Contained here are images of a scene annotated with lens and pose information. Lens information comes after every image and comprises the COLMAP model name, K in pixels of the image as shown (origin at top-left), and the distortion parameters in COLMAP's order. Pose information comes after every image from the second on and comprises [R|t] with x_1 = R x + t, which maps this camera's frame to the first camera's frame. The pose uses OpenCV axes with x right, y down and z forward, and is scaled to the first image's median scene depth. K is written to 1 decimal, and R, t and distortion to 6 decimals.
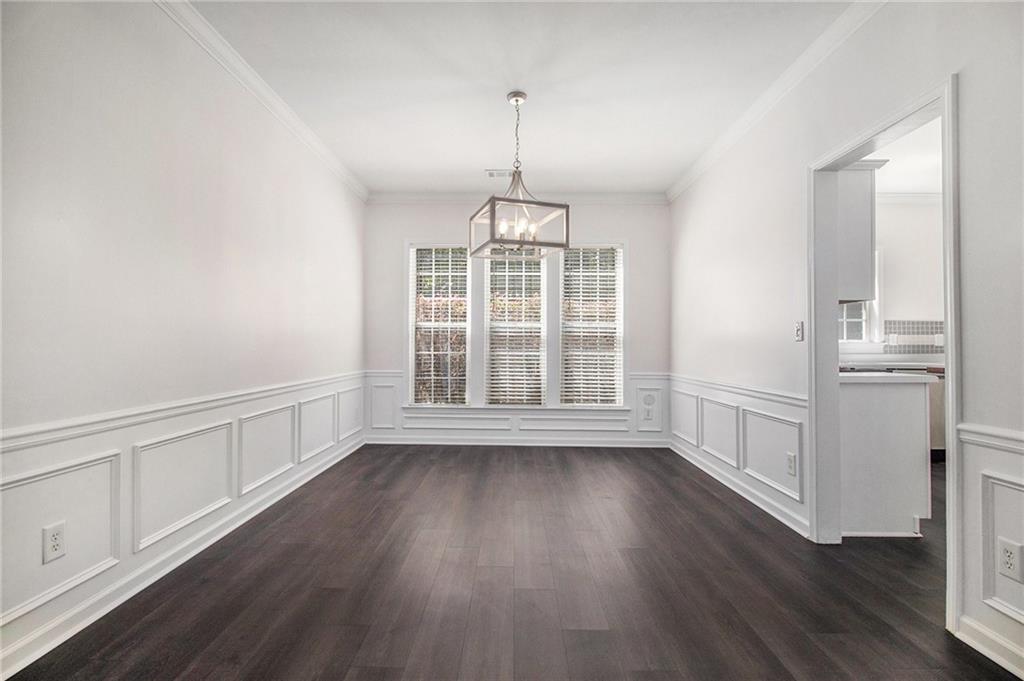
lens RADIAL K [[482.5, 0, 505.8], [0, 482.5, 335.9], [0, 0, 1]] dist [0.002655, -0.002177]
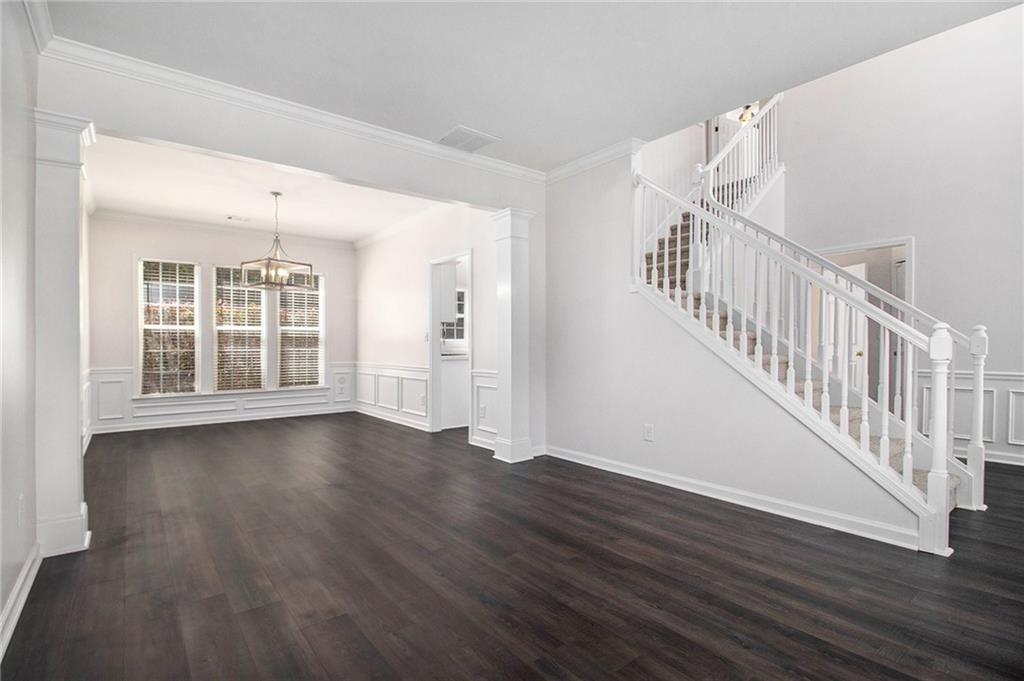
lens RADIAL K [[482.5, 0, 504.0], [0, 482.5, 349.3], [0, 0, 1]] dist [0.002655, -0.002177]
pose [[0.781064, -0.014212, 0.624289, -0.237739], [-0.005180, 0.999559, 0.029237, -0.008195], [-0.624430, -0.026070, 0.780646, -0.462630]]
